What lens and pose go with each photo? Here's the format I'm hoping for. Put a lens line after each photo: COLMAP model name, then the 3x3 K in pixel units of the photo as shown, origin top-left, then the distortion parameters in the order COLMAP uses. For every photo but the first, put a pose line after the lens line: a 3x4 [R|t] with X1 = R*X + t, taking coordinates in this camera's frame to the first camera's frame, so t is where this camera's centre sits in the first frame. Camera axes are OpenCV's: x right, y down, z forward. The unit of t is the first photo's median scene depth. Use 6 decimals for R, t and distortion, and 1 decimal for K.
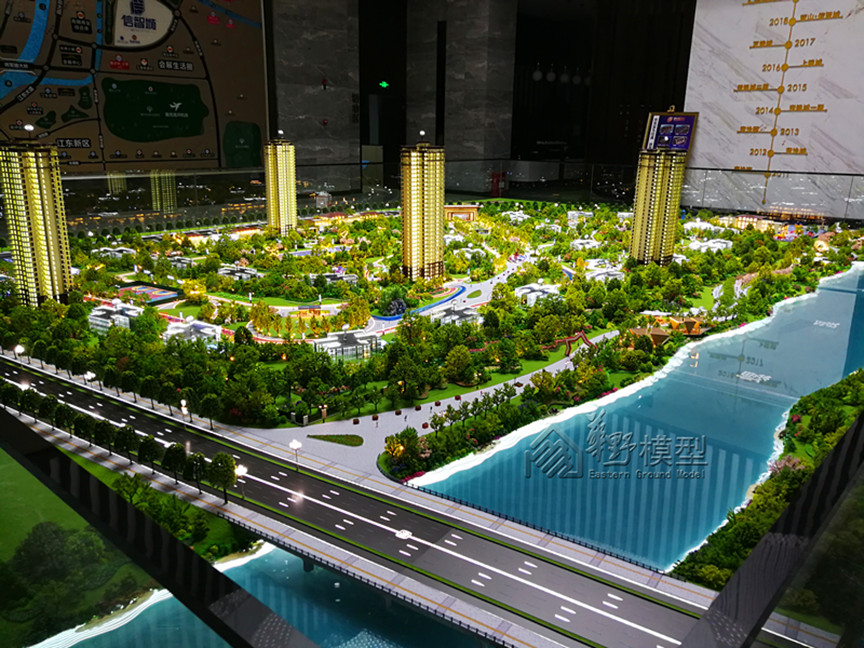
lens RADIAL K [[708.1, 0, 426.6], [0, 708.1, 326.7], [0, 0, 1]] dist [0.008733, 0.020372]
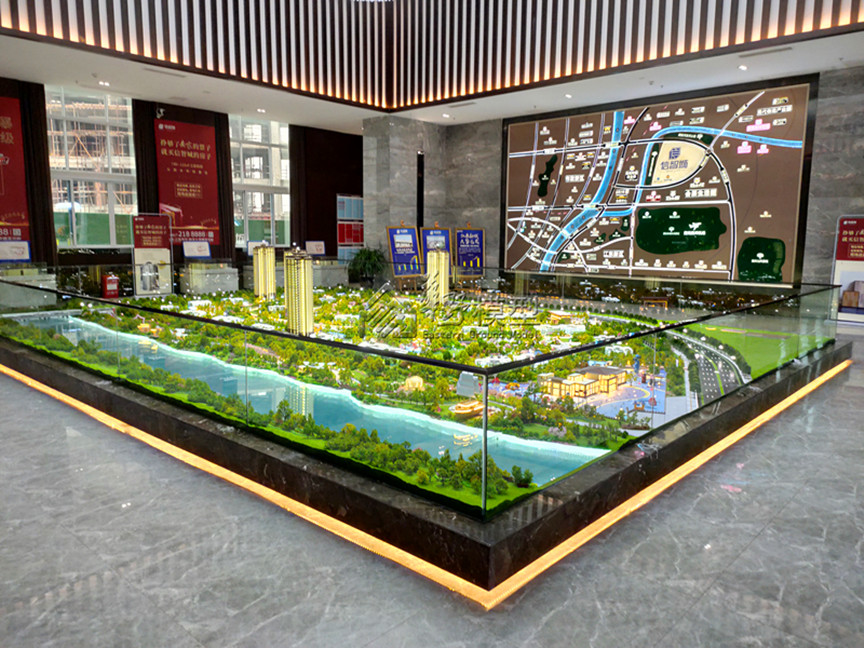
lens RADIAL K [[641.0, 0, 431.3], [0, 641.0, 325.5], [0, 0, 1]] dist [0.037349, -0.016257]
pose [[-0.022422, 0.130694, -0.991169, 1.081429], [-0.271591, 0.953338, 0.131850, -0.245385], [0.962152, 0.272148, 0.014120, 0.853083]]
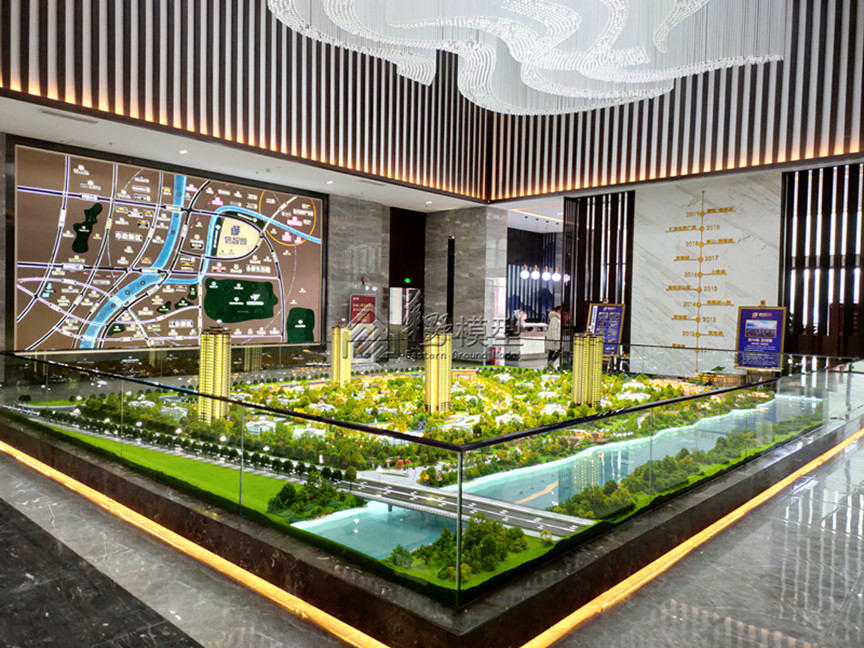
lens RADIAL K [[641.0, 0, 427.7], [0, 641.0, 329.1], [0, 0, 1]] dist [0.037349, -0.016257]
pose [[0.999823, 0.007206, -0.017397, -0.002315], [-0.011134, 0.971308, -0.237566, 0.052307], [0.015186, 0.237717, 0.971216, -0.247187]]
